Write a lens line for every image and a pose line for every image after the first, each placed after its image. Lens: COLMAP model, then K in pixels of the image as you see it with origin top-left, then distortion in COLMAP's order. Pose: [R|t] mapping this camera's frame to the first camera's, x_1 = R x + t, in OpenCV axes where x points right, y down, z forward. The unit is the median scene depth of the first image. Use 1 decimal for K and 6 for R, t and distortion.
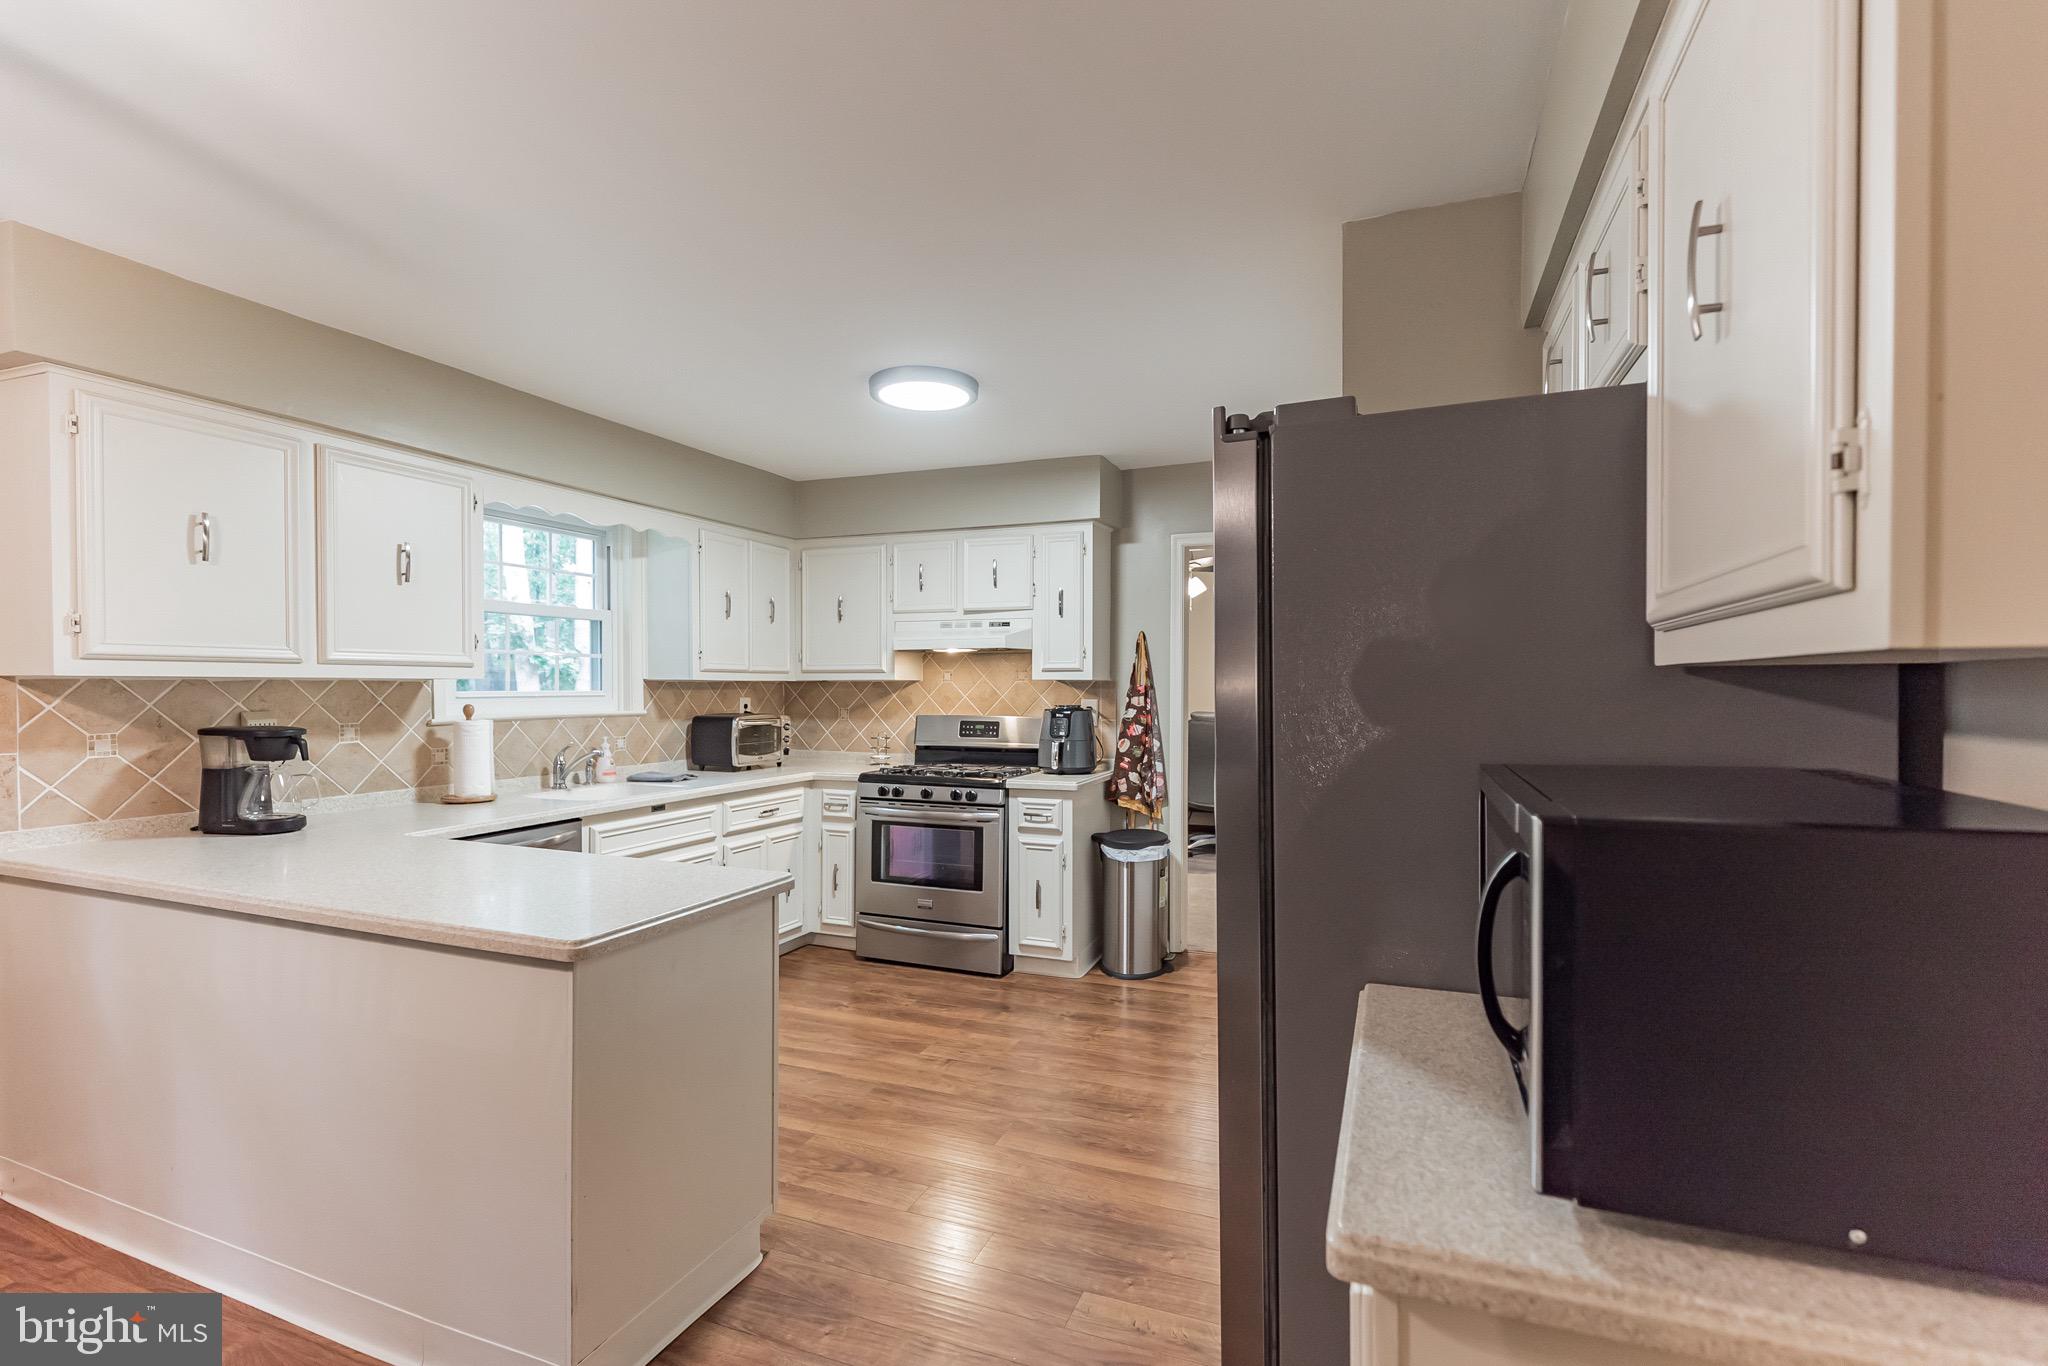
lens RADIAL K [[940.9, 0, 1012.7], [0, 940.9, 688.7], [0, 0, 1]] dist [0.000252, 0.000055]
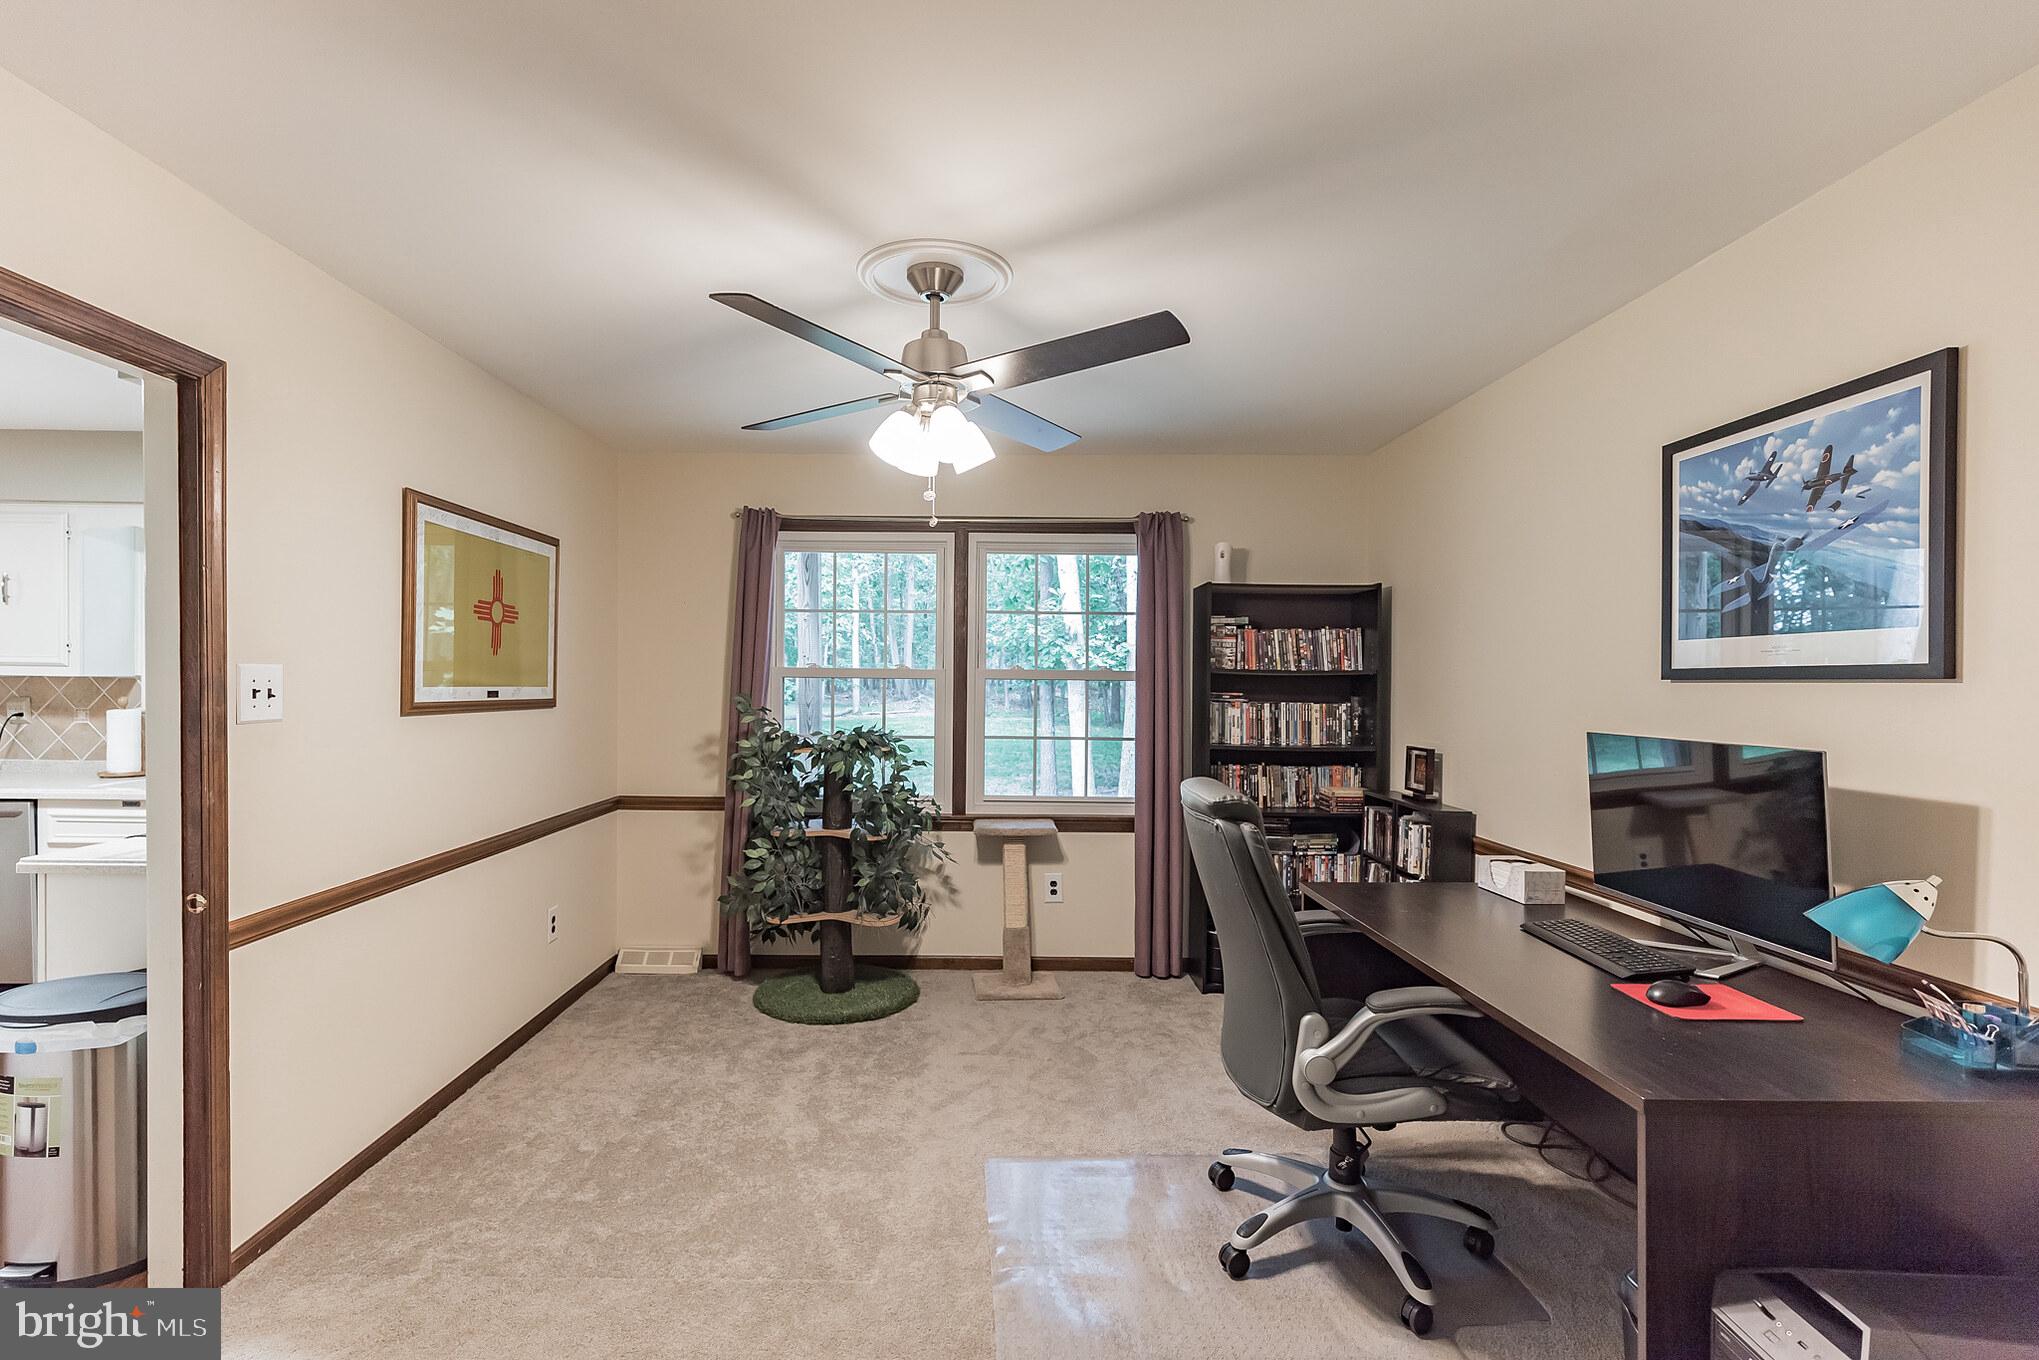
lens RADIAL K [[943.0, 0, 962.5], [0, 943.0, 694.8], [0, 0, 1]] dist [0.002029, -0.000716]
pose [[0.360696, 0.014404, -0.932572, 0.720499], [-0.012265, 0.999868, 0.010699, -0.009017], [0.932603, 0.007579, 0.360825, 1.192785]]
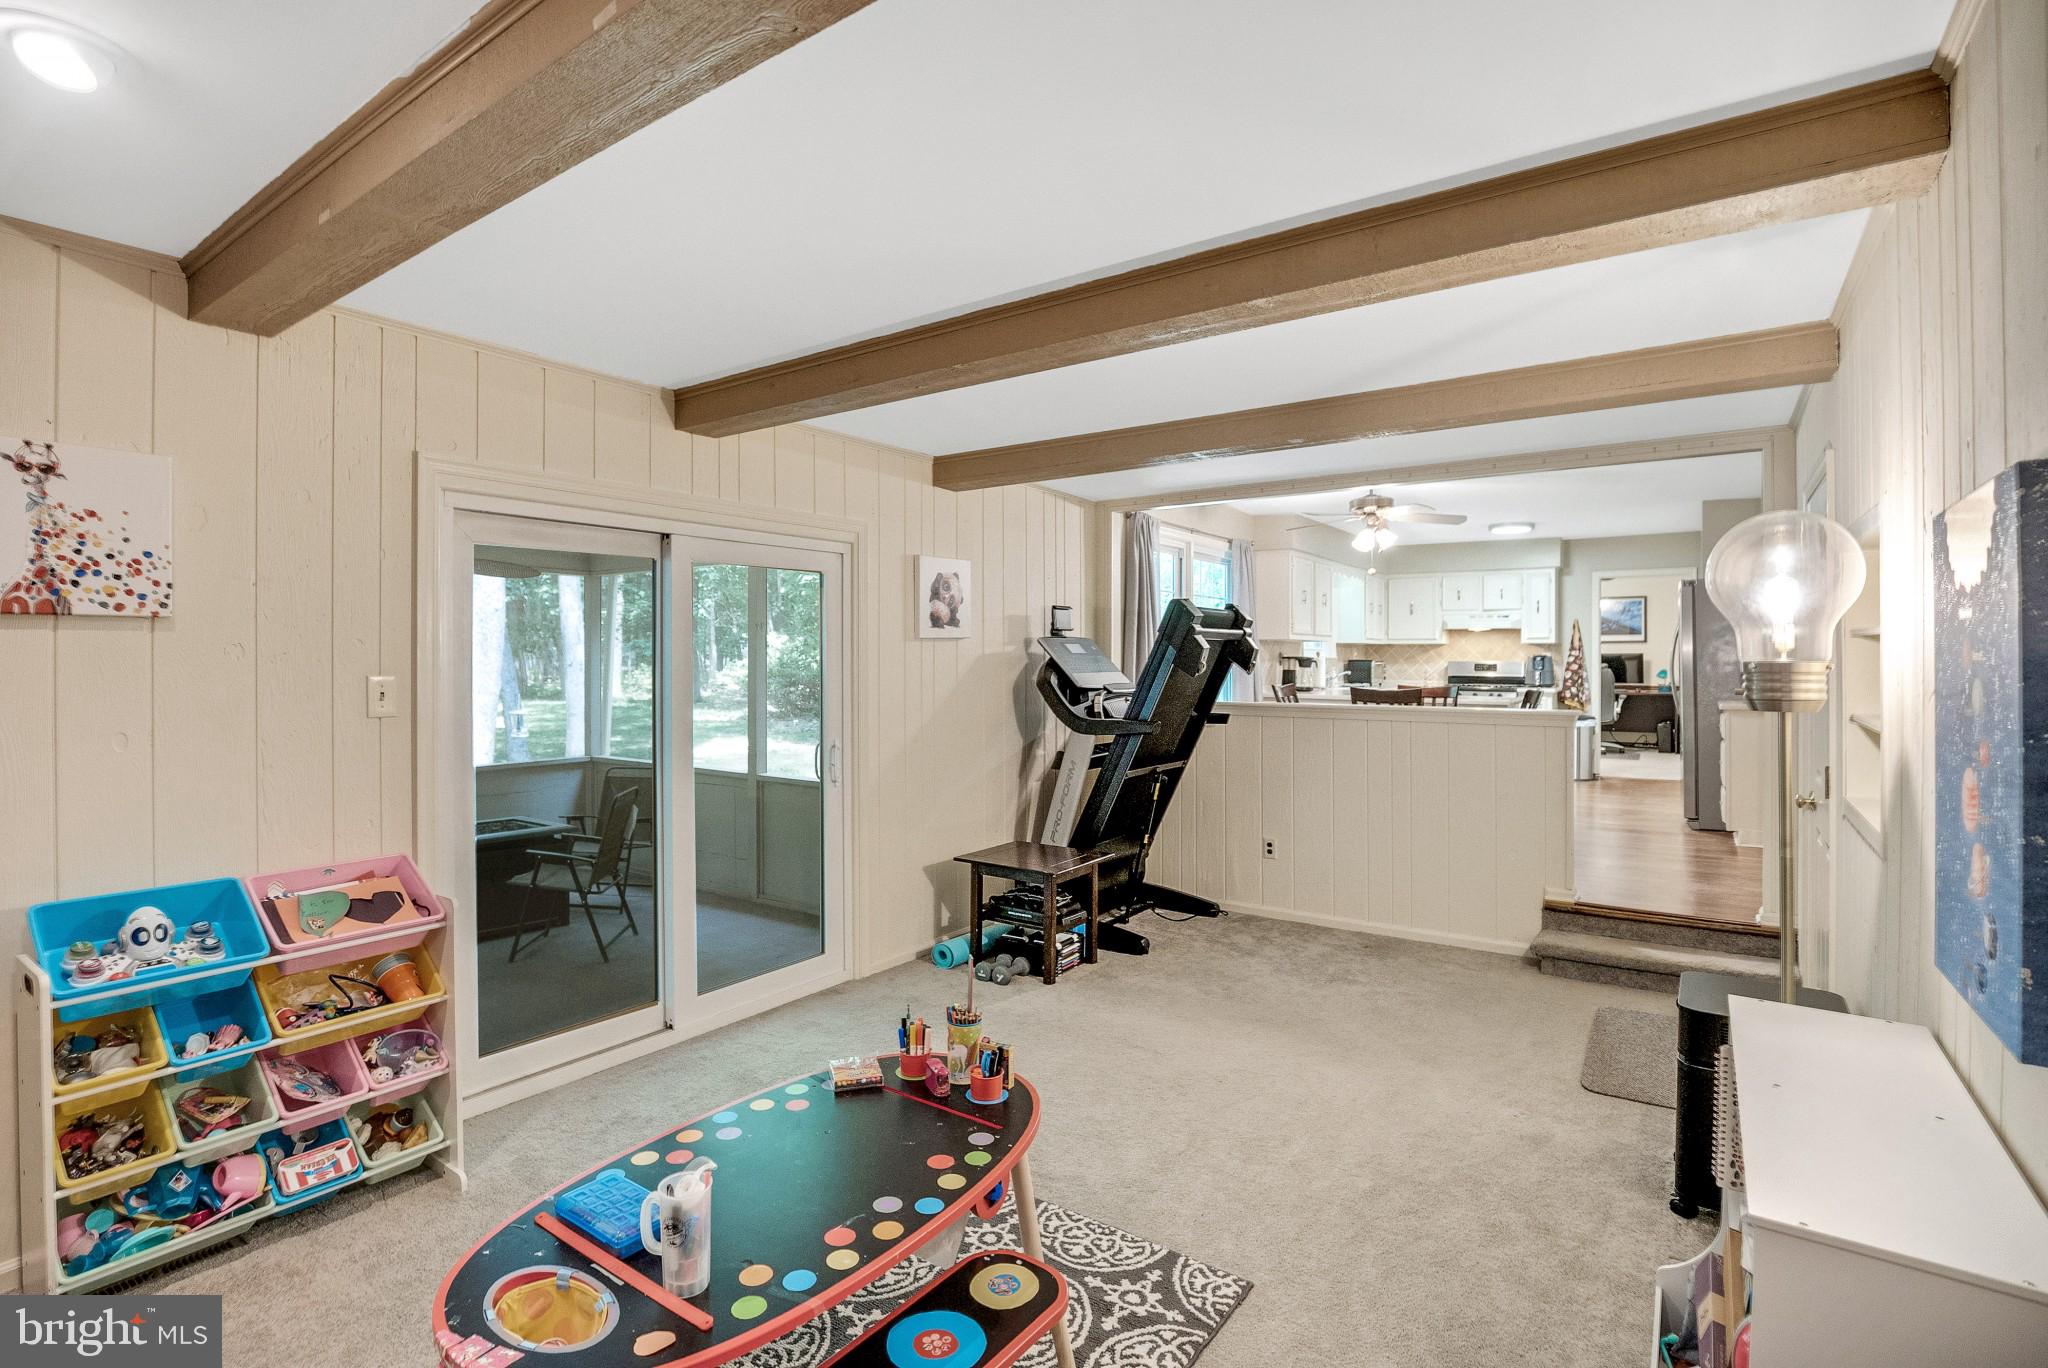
lens RADIAL K [[947.2, 0, 1044.6], [0, 947.2, 652.8], [0, 0, 1]] dist [0.002029, -0.000716]
pose [[0.977066, 0.000107, -0.212939, -0.574420], [-0.002018, 0.999960, -0.008760, 0.033534], [0.212929, 0.008989, 0.977026, -1.307957]]
